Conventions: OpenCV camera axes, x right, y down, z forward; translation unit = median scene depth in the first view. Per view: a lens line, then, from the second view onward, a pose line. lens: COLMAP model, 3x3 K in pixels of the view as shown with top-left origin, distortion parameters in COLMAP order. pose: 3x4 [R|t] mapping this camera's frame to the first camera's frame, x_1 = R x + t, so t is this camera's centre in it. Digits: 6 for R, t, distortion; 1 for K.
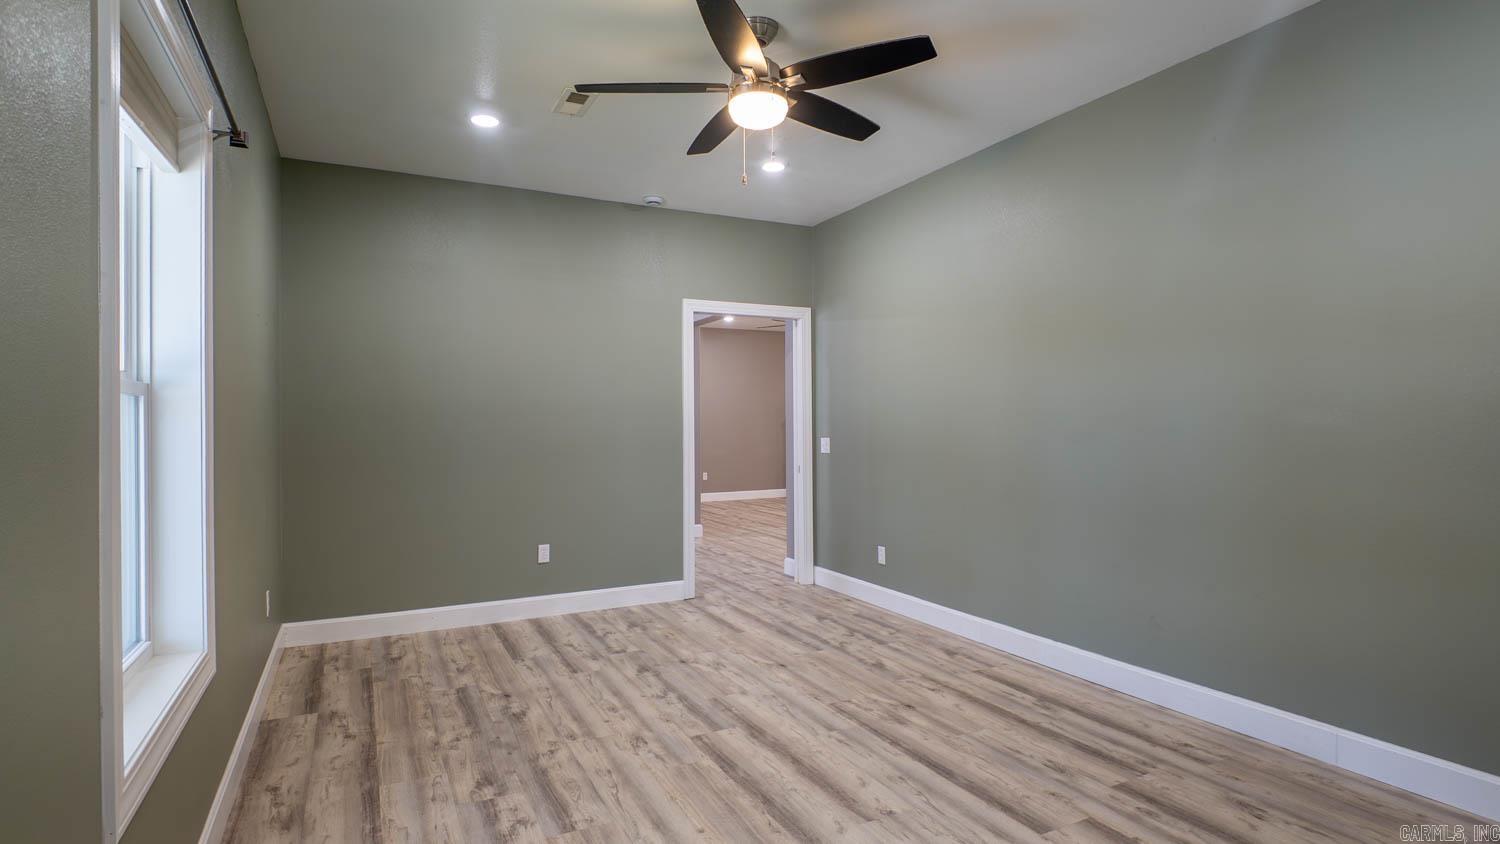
lens RADIAL K [[772.8, 0, 751.4], [0, 772.8, 418.6], [0, 0, 1]] dist [0.002468, -0.015135]
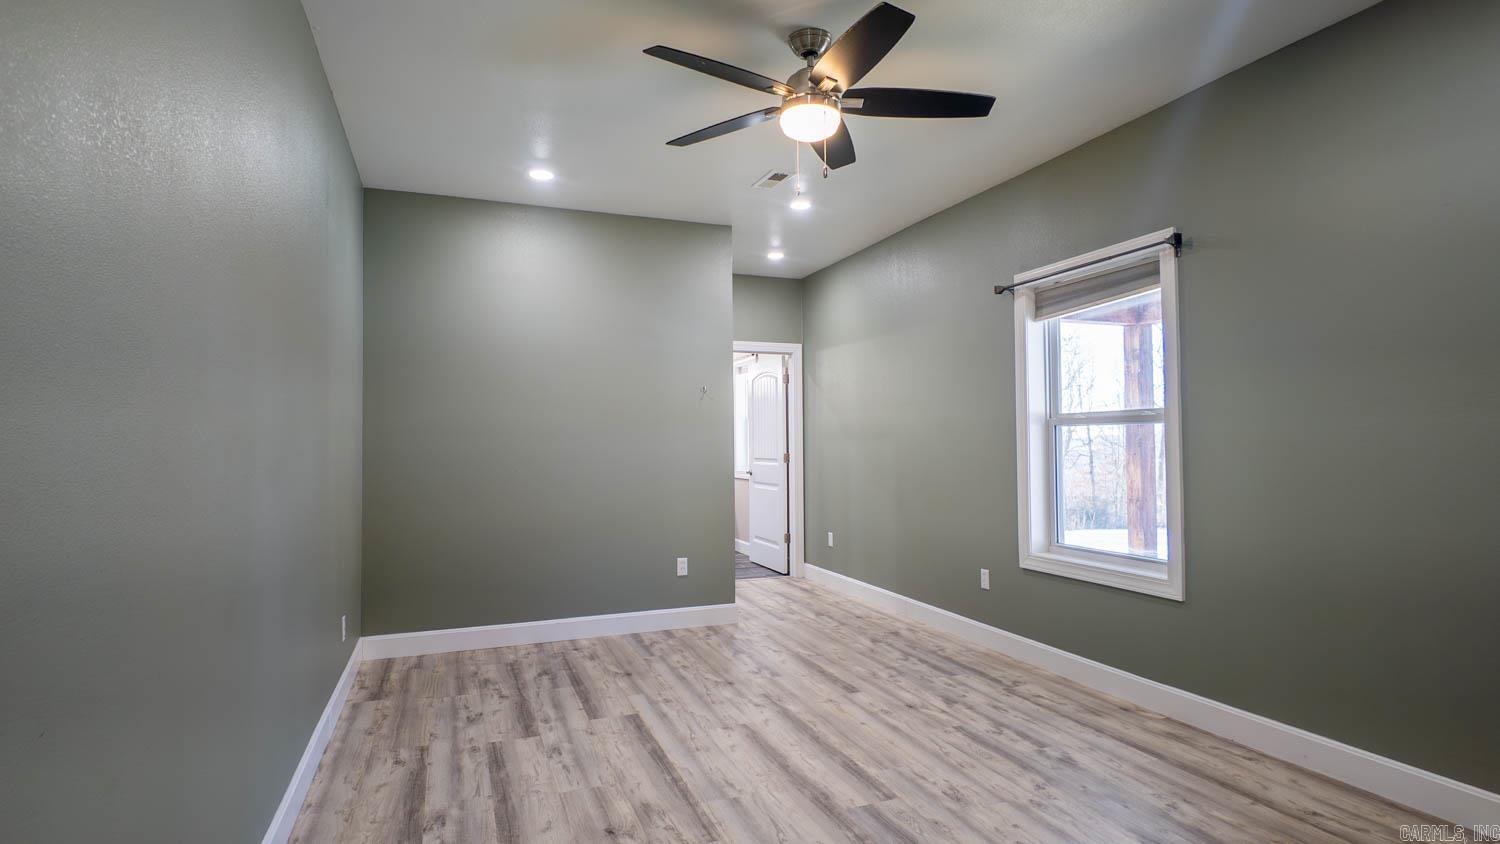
lens RADIAL K [[772.8, 0, 744.6], [0, 772.8, 421.2], [0, 0, 1]] dist [0.002468, -0.015135]
pose [[-0.994028, 0.014106, 0.108211, -0.007501], [0.010513, 0.999377, -0.033704, 0.011769], [-0.108619, -0.032365, -0.993556, 2.031304]]
